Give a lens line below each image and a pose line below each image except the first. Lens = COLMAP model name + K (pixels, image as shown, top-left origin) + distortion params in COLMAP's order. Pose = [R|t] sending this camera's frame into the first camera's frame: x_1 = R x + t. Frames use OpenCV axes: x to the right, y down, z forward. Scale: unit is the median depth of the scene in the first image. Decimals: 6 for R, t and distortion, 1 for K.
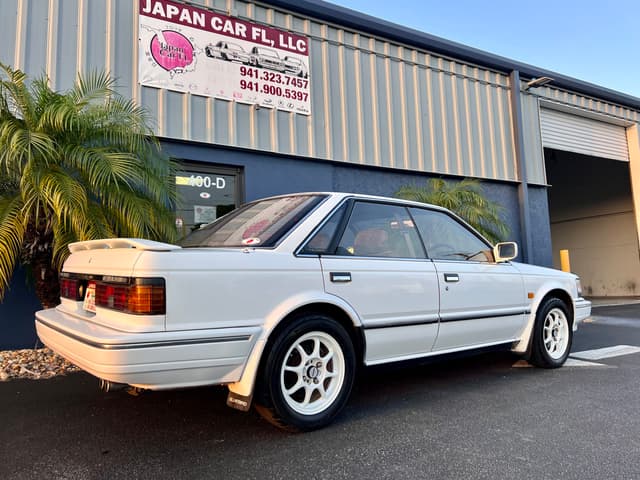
lens RADIAL K [[500.5, 0, 331.9], [0, 500.5, 224.8], [0, 0, 1]] dist [0.048246, -0.057248]
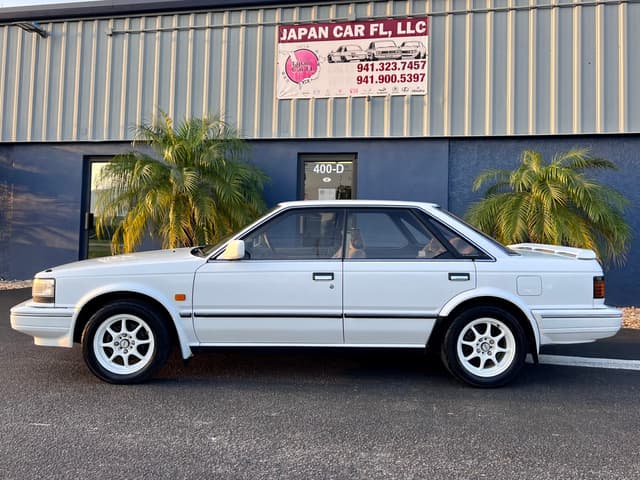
lens RADIAL K [[540.4, 0, 318.3], [0, 540.4, 217.0], [0, 0, 1]] dist [0.060737, -0.096360]
pose [[0.727851, 0.017961, -0.685500, 0.630040], [0.040284, 0.996810, 0.068892, -0.058946], [0.684551, -0.077758, 0.724806, 0.017029]]
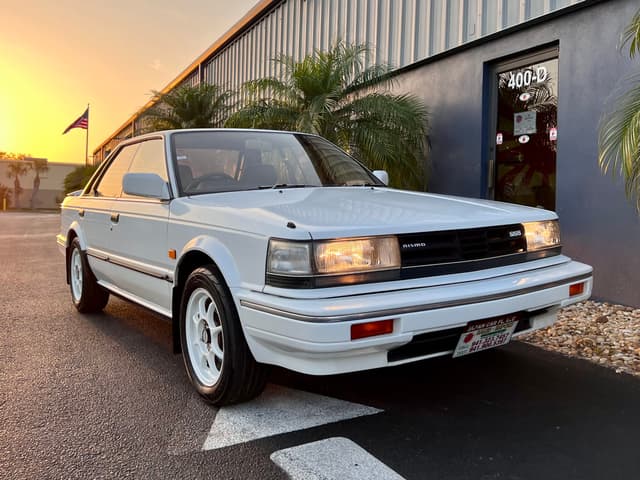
lens RADIAL K [[588.1, 0, 310.9], [0, 588.1, 204.0], [0, 0, 1]] dist [0.040229, -0.010570]
pose [[-0.104719, 0.022281, -0.994252, 0.648695], [0.108717, 0.994014, 0.010825, 0.054564], [0.988542, -0.106959, -0.106514, 0.747358]]
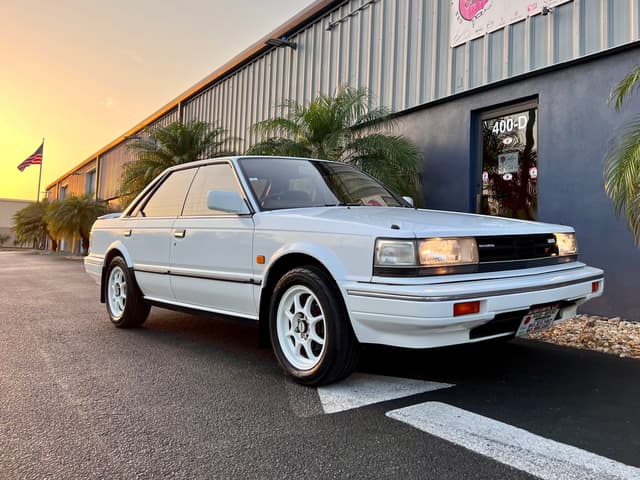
lens RADIAL K [[574.0, 0, 344.0], [0, 574.0, 200.6], [0, 0, 1]] dist [0.037965, -0.017276]
pose [[0.033689, -0.055149, -0.997910, 0.717669], [0.098042, 0.993843, -0.051615, 0.066845], [0.994612, -0.096098, 0.038889, 0.655167]]
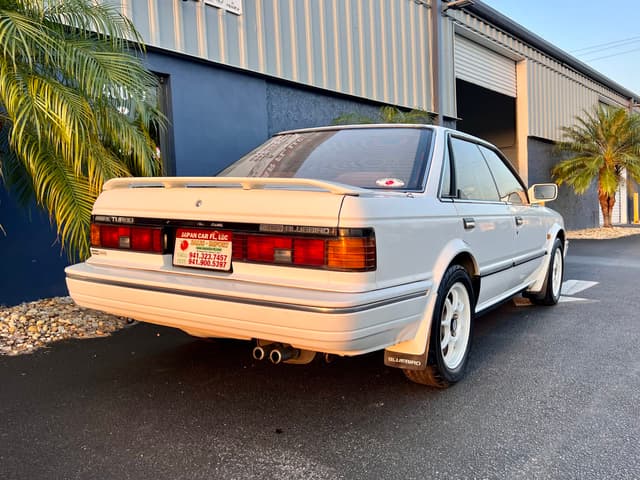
lens RADIAL K [[572.2, 0, 334.0], [0, 572.2, 240.7], [0, 0, 1]] dist [0.008567, -0.003507]
pose [[0.944694, -0.014652, 0.327627, -0.232660], [-0.036796, 0.987958, 0.150282, -0.004872], [-0.325883, -0.154026, 0.932779, 0.041464]]
